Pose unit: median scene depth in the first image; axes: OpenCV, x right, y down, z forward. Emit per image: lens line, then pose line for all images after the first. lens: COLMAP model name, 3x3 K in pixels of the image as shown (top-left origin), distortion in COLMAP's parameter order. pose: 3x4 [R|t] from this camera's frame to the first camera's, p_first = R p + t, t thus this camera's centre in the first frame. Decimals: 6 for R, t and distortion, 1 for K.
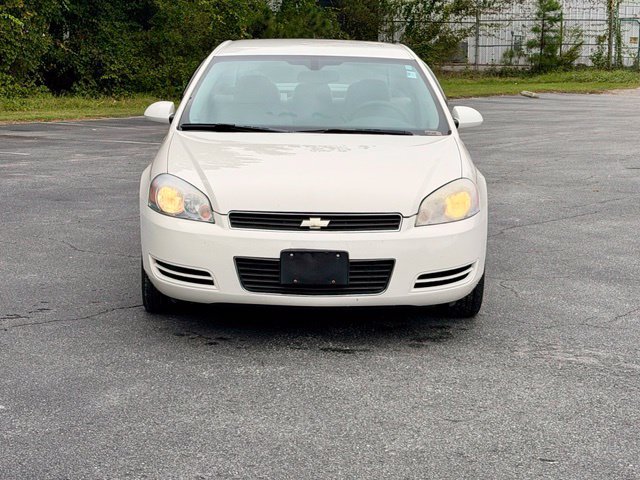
lens RADIAL K [[1419.8, 0, 320.0], [0, 1419.8, 240.0], [0, 0, 1]] dist [0.103965, 0.336996]
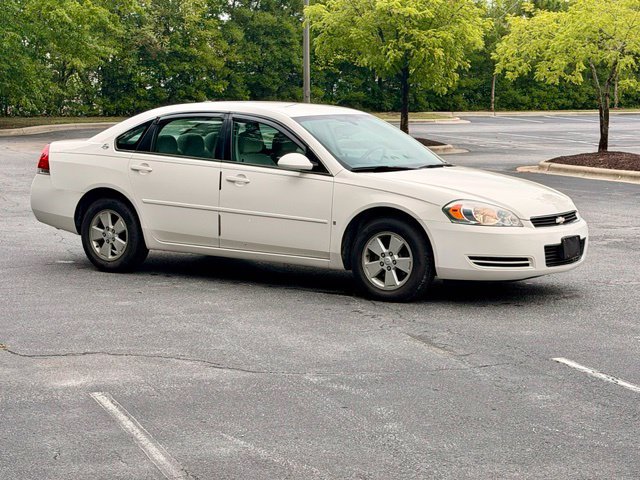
lens RADIAL K [[1422.8, 0, 318.2], [0, 1422.8, 258.6], [0, 0, 1]] dist [0.095523, 0.750064]
pose [[0.569007, -0.110965, 0.814811, -1.456111], [0.115185, 0.991840, 0.054636, -0.086849], [-0.814225, 0.062766, 0.577146, 0.285407]]
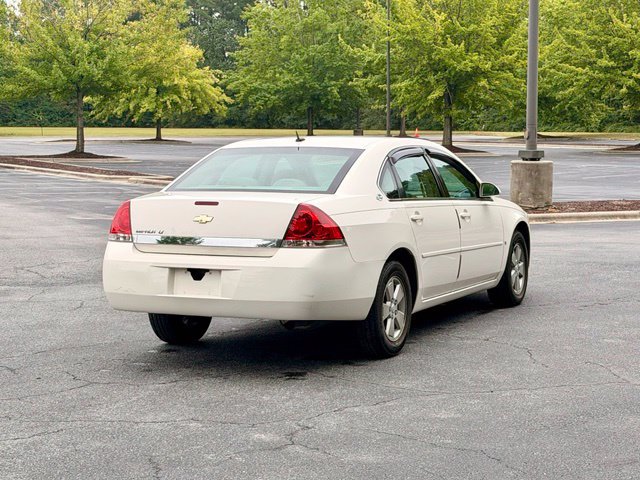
lens RADIAL K [[1419.8, 0, 320.0], [0, 1419.8, 240.0], [0, 0, 1]] dist [0.103965, 0.336996]
pose [[-0.904256, -0.046707, 0.424429, -0.665331], [0.051152, 0.974991, 0.216276, -0.422792], [-0.423916, 0.217279, -0.879252, 2.790931]]
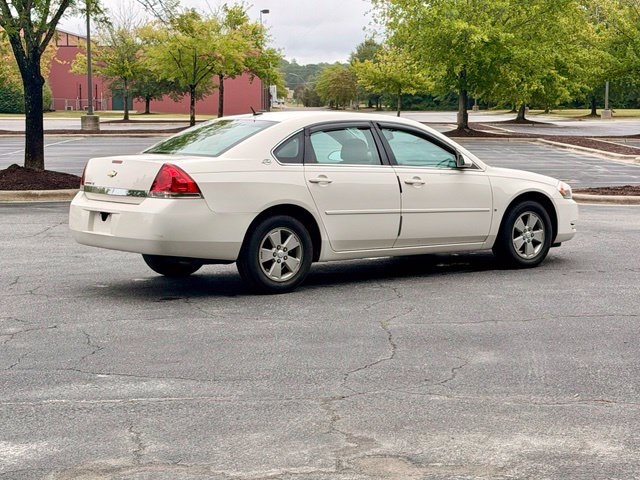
lens RADIAL K [[1422.8, 0, 318.2], [0, 1422.8, 258.6], [0, 0, 1]] dist [0.095523, 0.750064]
pose [[-0.589381, -0.098902, 0.801779, -1.528111], [0.108452, 0.973807, 0.199845, -0.378367], [-0.800543, 0.204739, -0.563217, 2.460521]]
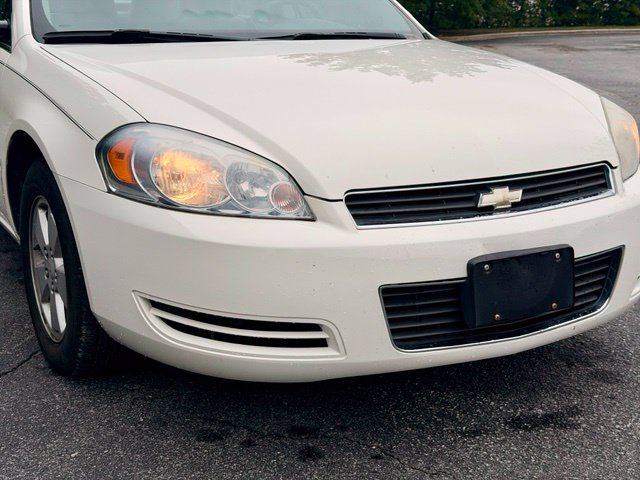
lens RADIAL K [[890.9, 0, 319.5], [0, 890.9, 253.9], [0, 0, 1]] dist [0.136456, 0.006743]
pose [[0.880931, -0.140864, 0.451793, -0.208259], [0.084386, 0.986130, 0.142925, -0.042995], [-0.465660, -0.087782, 0.880599, 0.726528]]
